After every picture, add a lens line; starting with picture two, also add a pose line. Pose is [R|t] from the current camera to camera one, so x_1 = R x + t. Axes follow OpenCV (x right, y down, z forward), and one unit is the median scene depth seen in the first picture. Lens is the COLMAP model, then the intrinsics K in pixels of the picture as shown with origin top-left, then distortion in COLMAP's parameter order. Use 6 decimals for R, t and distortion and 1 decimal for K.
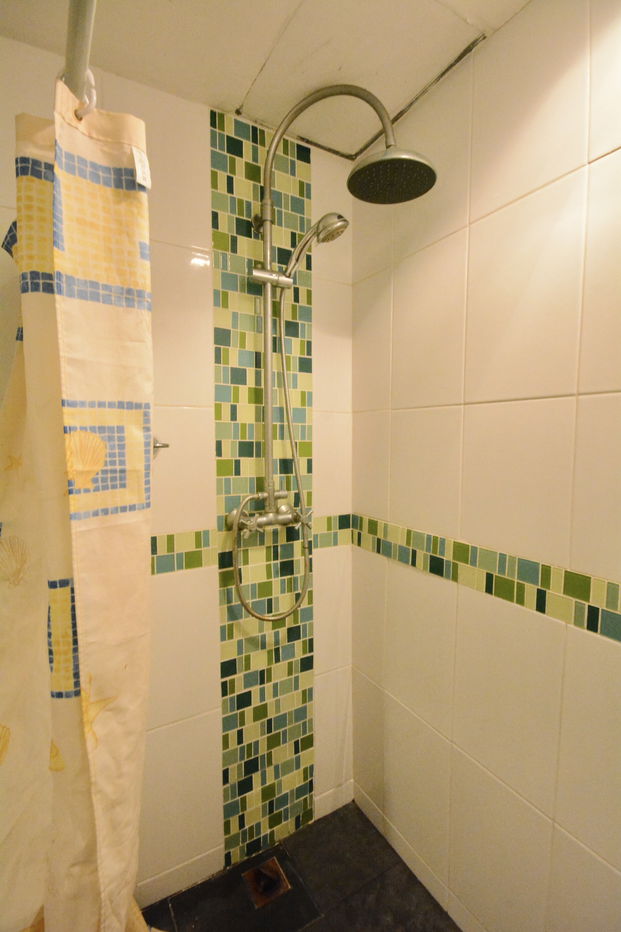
lens RADIAL K [[437.6, 0, 314.0], [0, 437.6, 466.9], [0, 0, 1]] dist [0.022252, -0.012357]
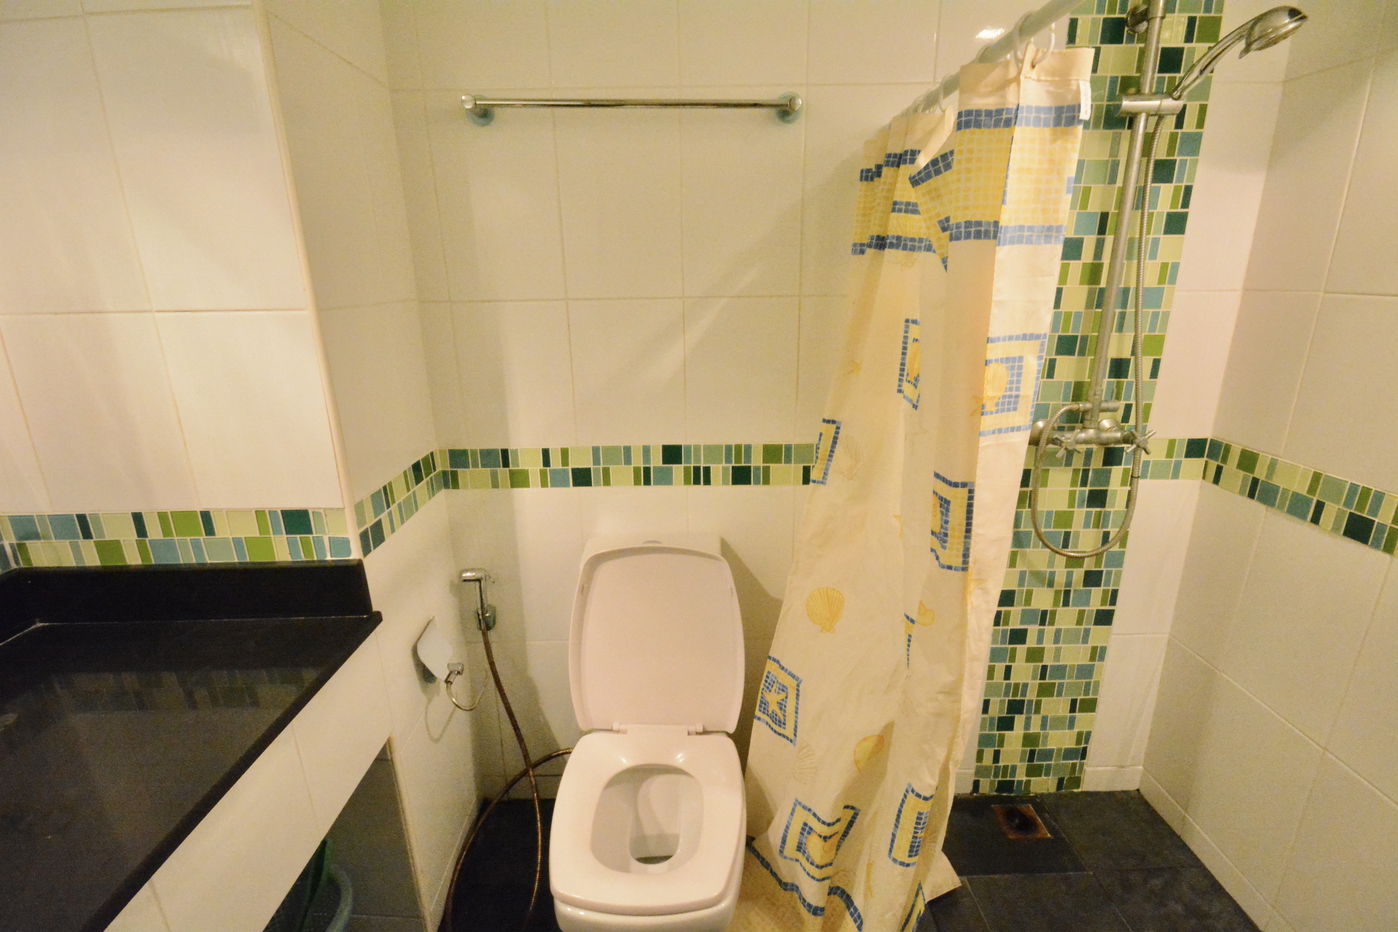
lens RADIAL K [[656.4, 0, 692.3], [0, 656.4, 474.8], [0, 0, 1]] dist [0.022252, -0.012357]
pose [[0.866997, 0.134712, -0.479758, -0.134677], [-0.024573, 0.973152, 0.228846, -0.068078], [0.497706, -0.186620, 0.847031, -0.377344]]
